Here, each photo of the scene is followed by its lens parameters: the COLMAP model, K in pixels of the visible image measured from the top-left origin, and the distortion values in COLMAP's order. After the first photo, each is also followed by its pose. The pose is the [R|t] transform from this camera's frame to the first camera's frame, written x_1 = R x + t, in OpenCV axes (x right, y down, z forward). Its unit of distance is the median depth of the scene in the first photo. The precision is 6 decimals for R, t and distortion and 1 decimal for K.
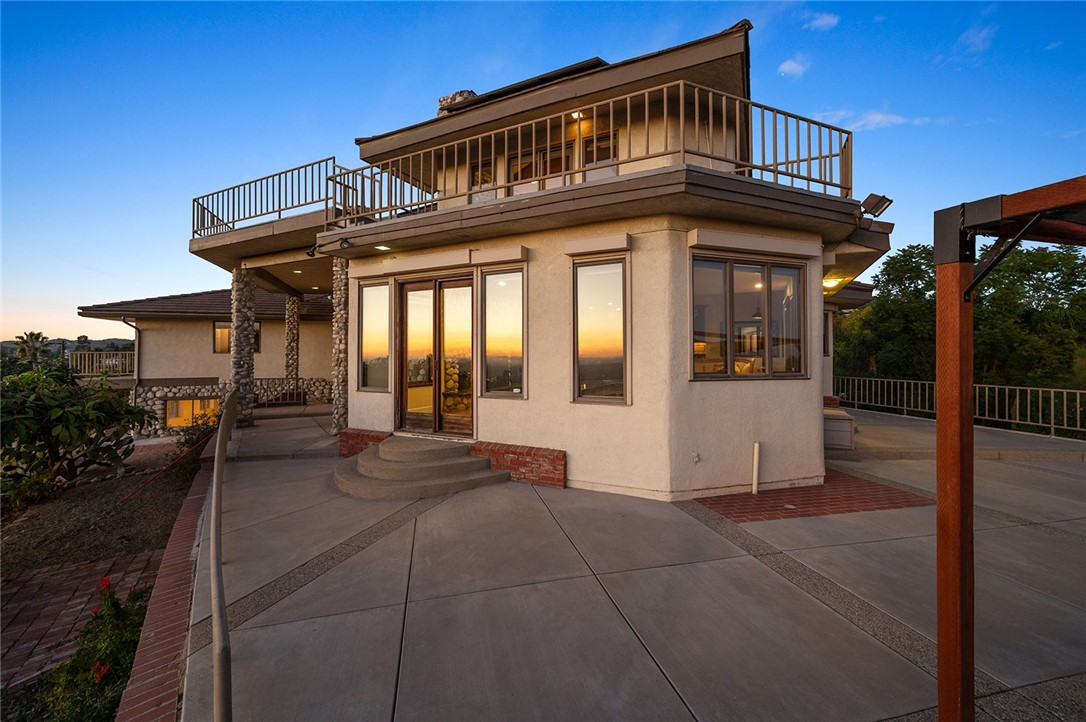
lens RADIAL K [[443.2, 0, 548.1], [0, 443.2, 341.2], [0, 0, 1]] dist [0.002241, 0.000516]
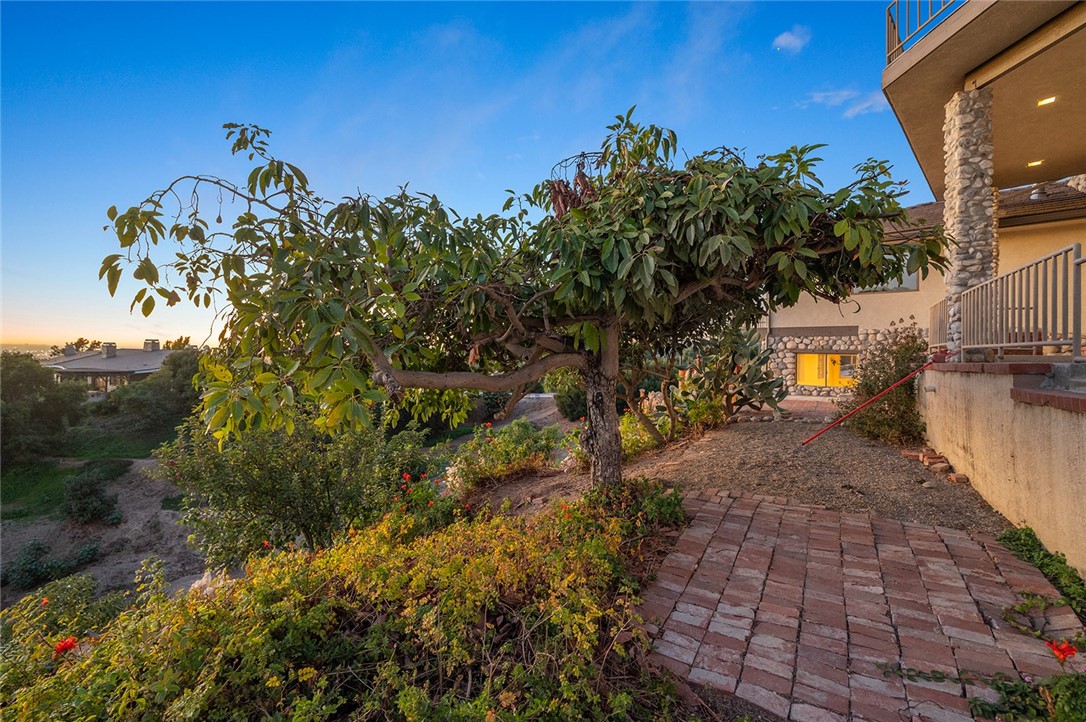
lens RADIAL K [[474.6, 0, 543.0], [0, 474.6, 361.0], [0, 0, 1]] dist [0.001016, 0.000104]
pose [[0.455082, 0.023943, -0.890128, -0.377453], [0.003510, 0.999582, 0.028682, 0.164173], [0.890443, -0.016177, 0.454807, 0.219305]]
